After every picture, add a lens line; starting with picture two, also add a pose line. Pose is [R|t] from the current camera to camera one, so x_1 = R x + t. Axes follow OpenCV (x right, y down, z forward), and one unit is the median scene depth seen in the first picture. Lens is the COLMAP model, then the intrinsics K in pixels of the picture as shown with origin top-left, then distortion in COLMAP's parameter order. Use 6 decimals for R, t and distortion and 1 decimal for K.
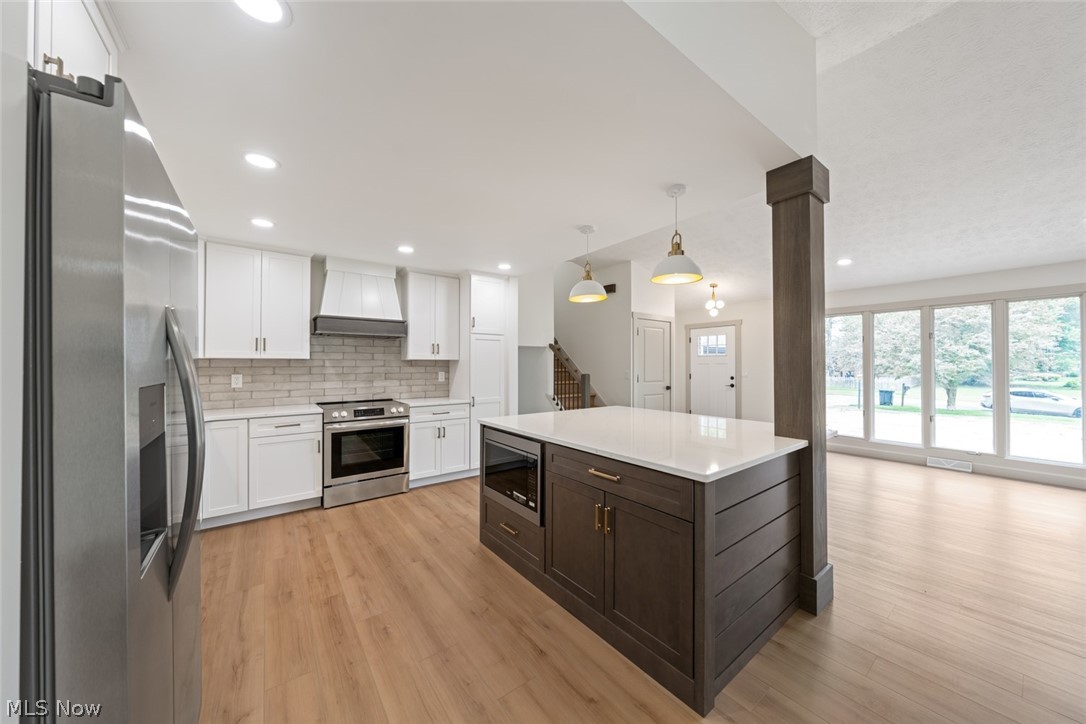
lens RADIAL K [[373.6, 0, 543.0], [0, 373.6, 362.0], [0, 0, 1]] dist [0.000559, 0.000003]
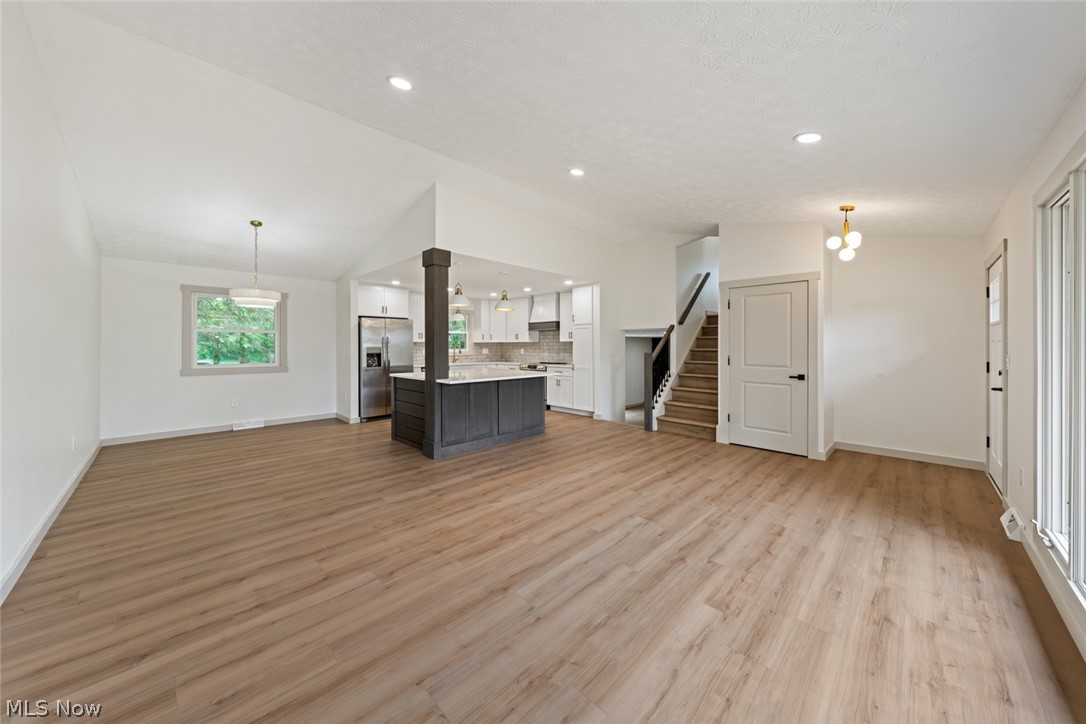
lens RADIAL K [[377.6, 0, 540.3], [0, 377.6, 343.6], [0, 0, 1]] dist [-0.000394, -0.000016]
pose [[0.135308, -0.004266, -0.990794, 1.596238], [0.010411, 0.999942, -0.002883, 0.007832], [0.990749, -0.009925, 0.135345, 0.721712]]
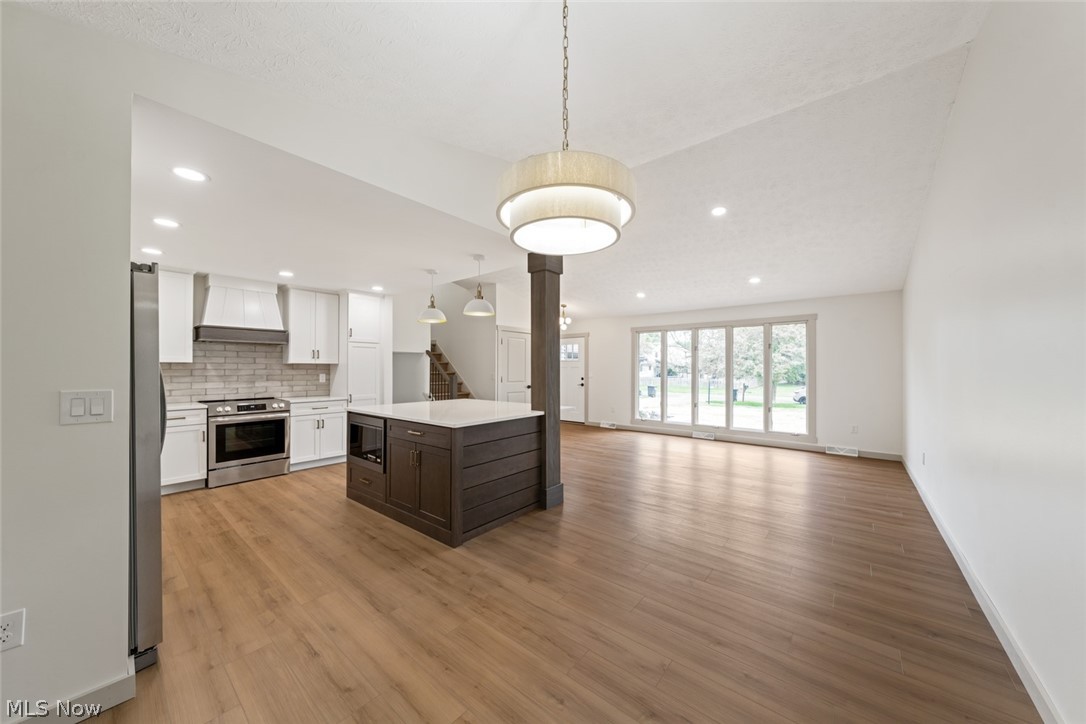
lens RADIAL K [[377.2, 0, 546.1], [0, 377.2, 367.5], [0, 0, 1]] dist [-0.002057, -0.000138]
pose [[0.971433, 0.002029, 0.237304, 0.156609], [-0.003449, 0.999979, 0.005570, -0.003411], [-0.237288, -0.006229, 0.971419, -0.377419]]
